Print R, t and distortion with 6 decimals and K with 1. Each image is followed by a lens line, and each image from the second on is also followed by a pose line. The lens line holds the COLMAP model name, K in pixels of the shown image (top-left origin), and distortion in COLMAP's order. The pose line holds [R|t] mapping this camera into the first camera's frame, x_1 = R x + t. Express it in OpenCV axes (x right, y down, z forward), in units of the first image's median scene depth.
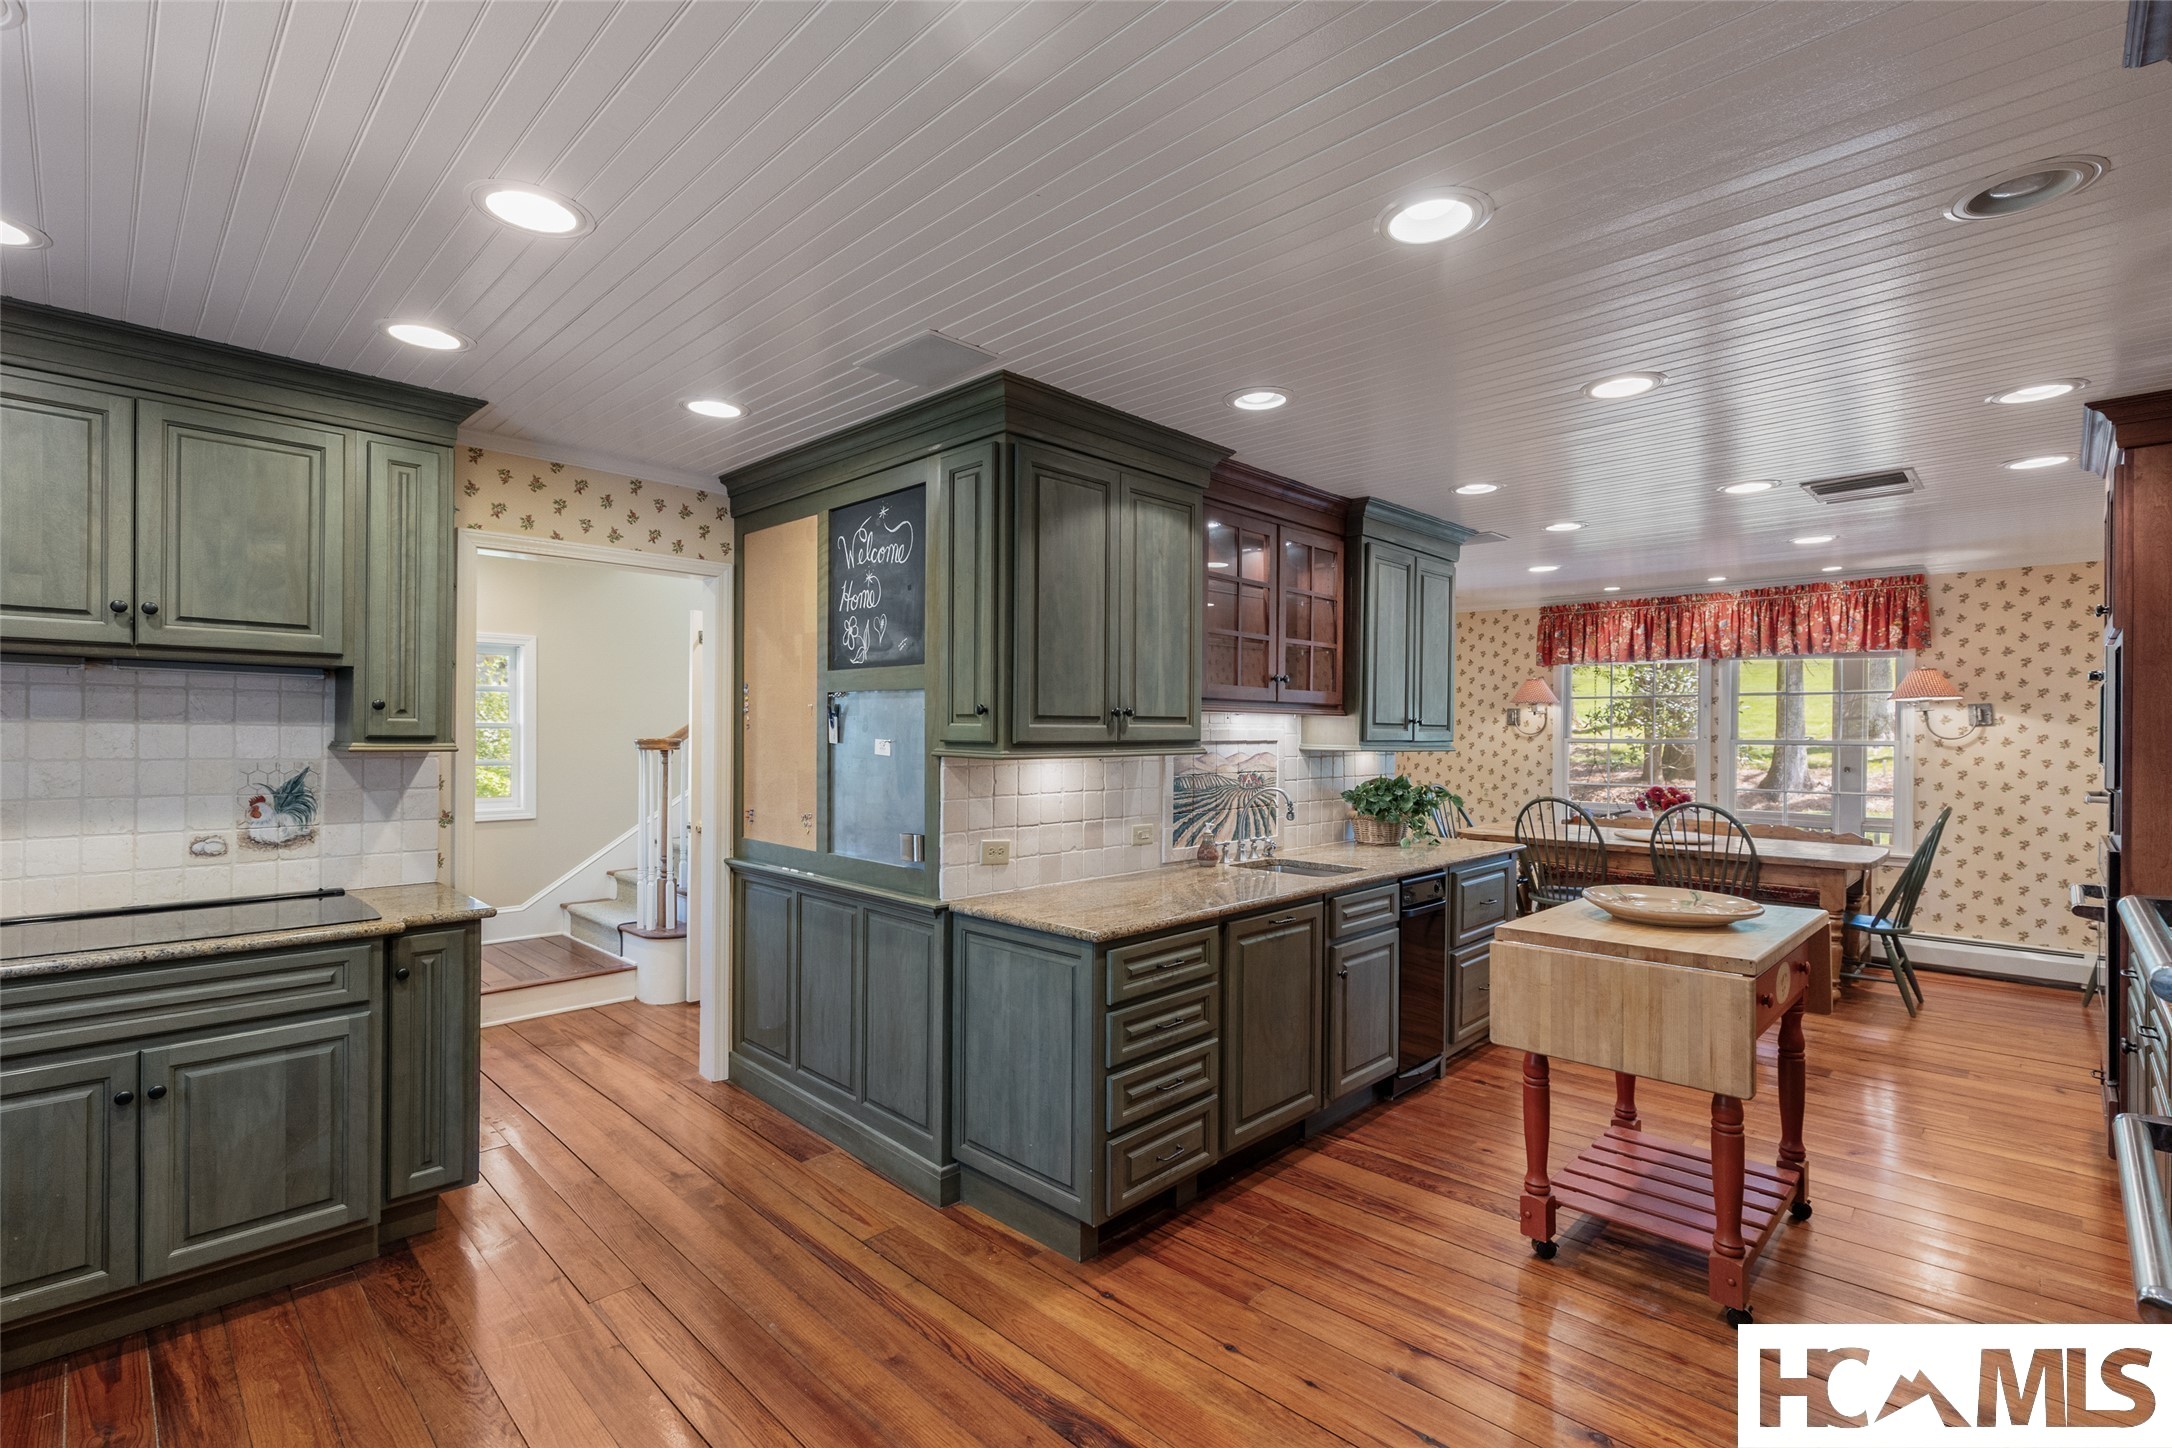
lens RADIAL K [[985.4, 0, 1094.0], [0, 985.4, 739.3], [0, 0, 1]] dist [0.004554, -0.001010]
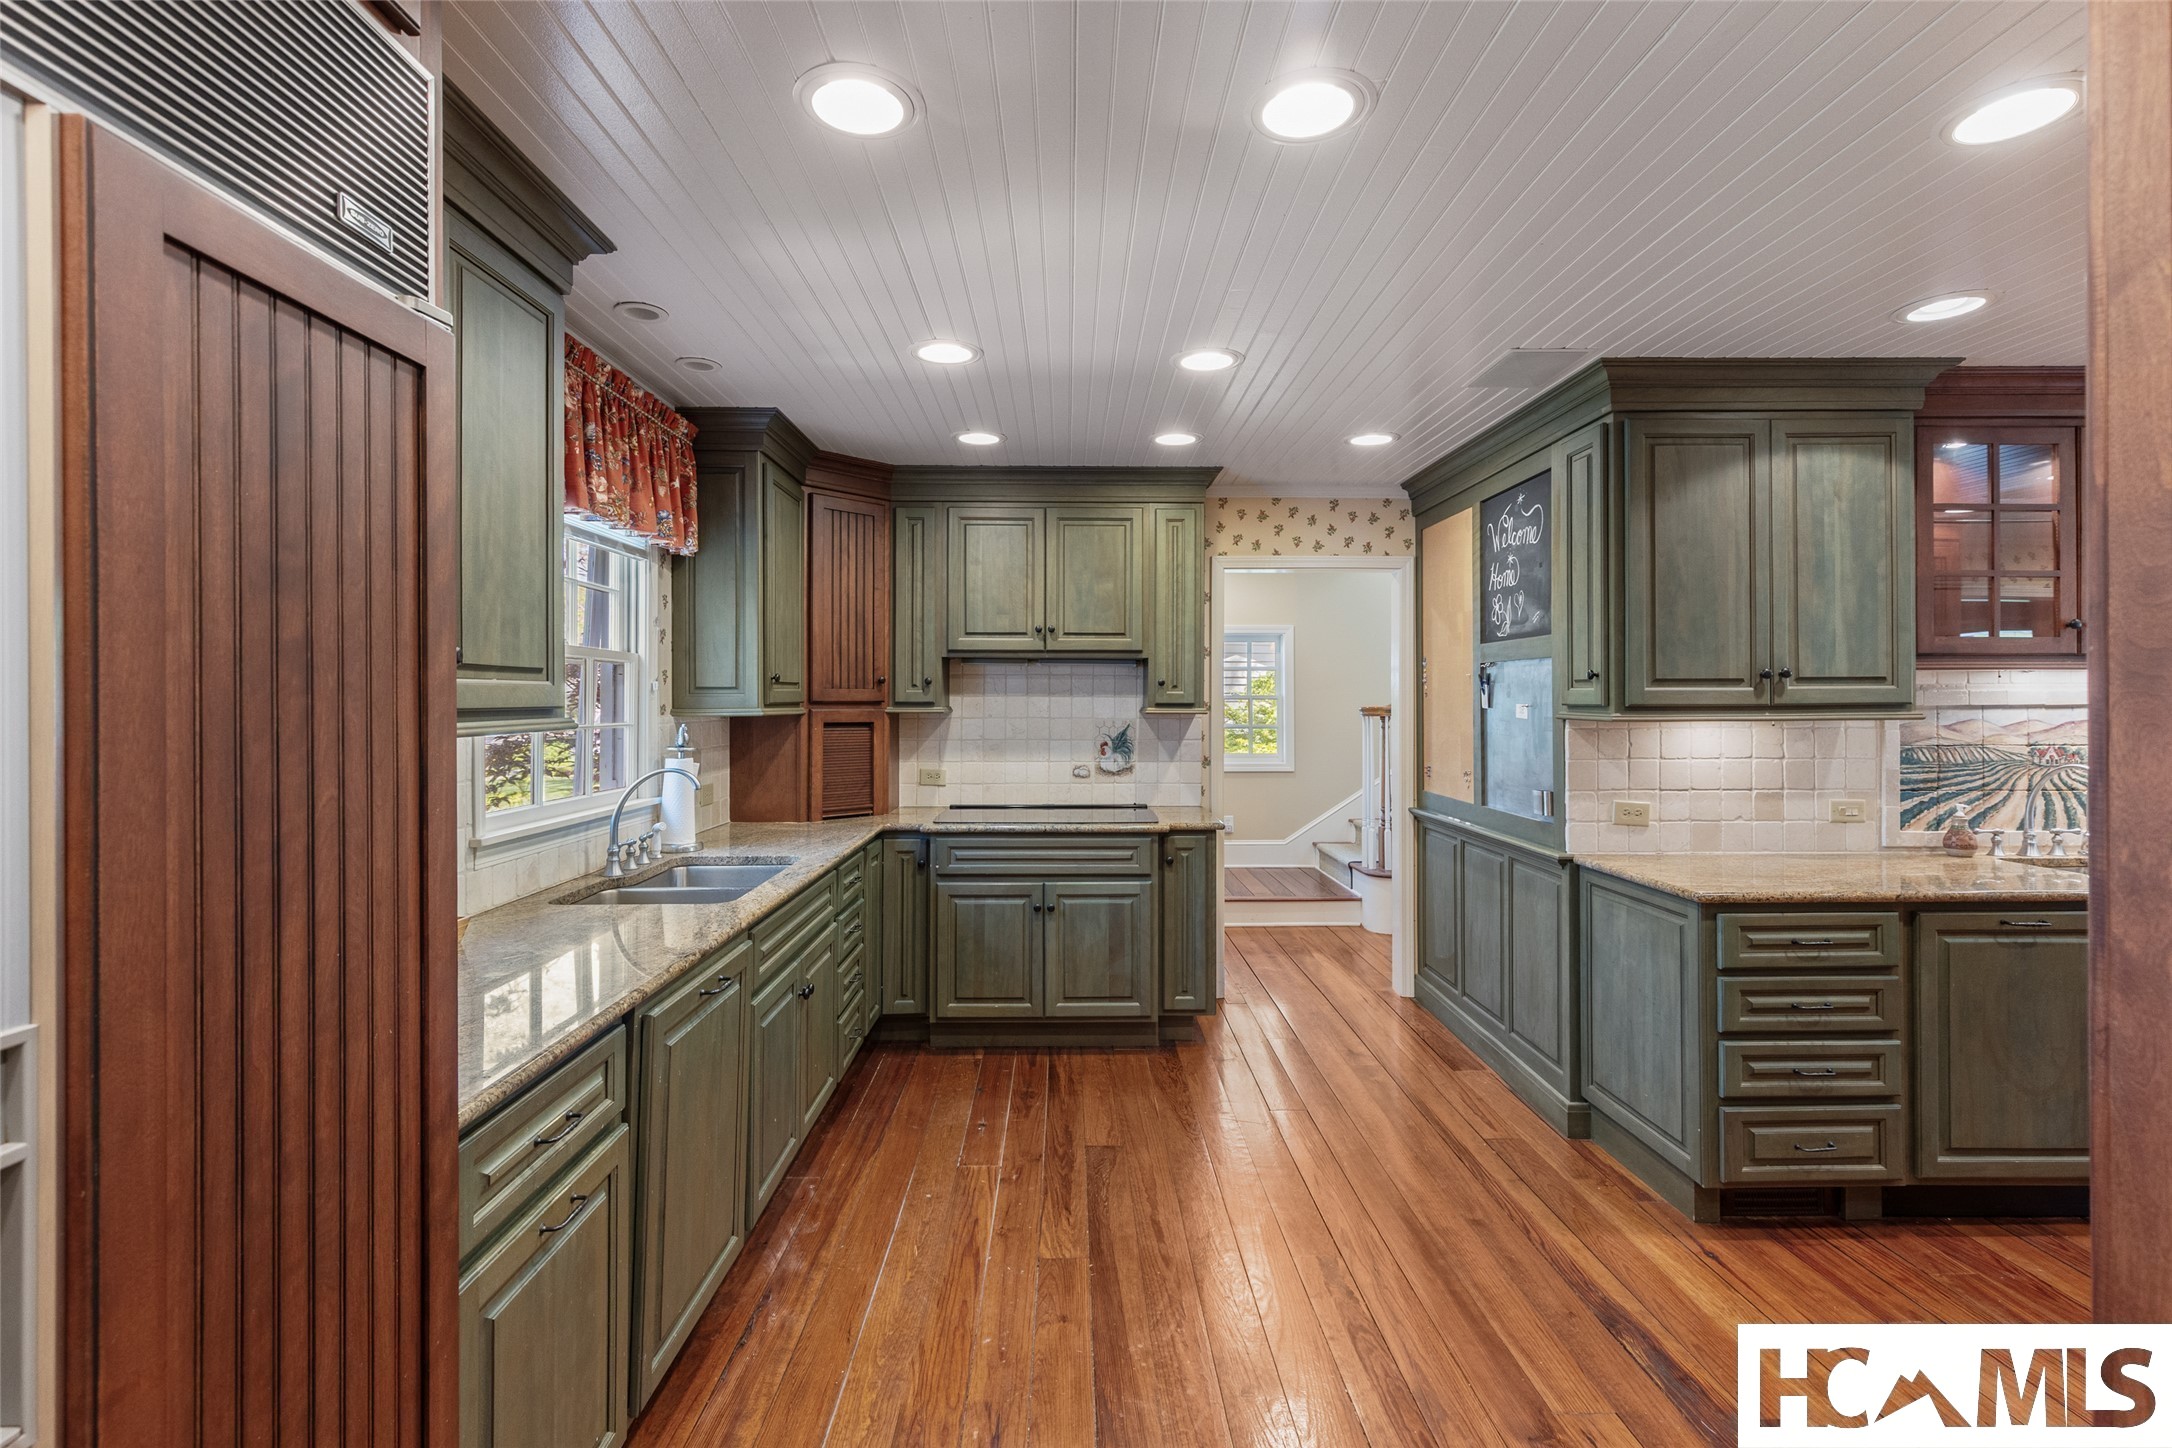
lens RADIAL K [[985.4, 0, 1075.6], [0, 985.4, 708.3], [0, 0, 1]] dist [0.004554, -0.001010]
pose [[0.706409, -0.003169, -0.707796, 0.233481], [0.000600, 0.999992, -0.003878, 0.009386], [0.707803, 0.002315, 0.706406, -0.145719]]
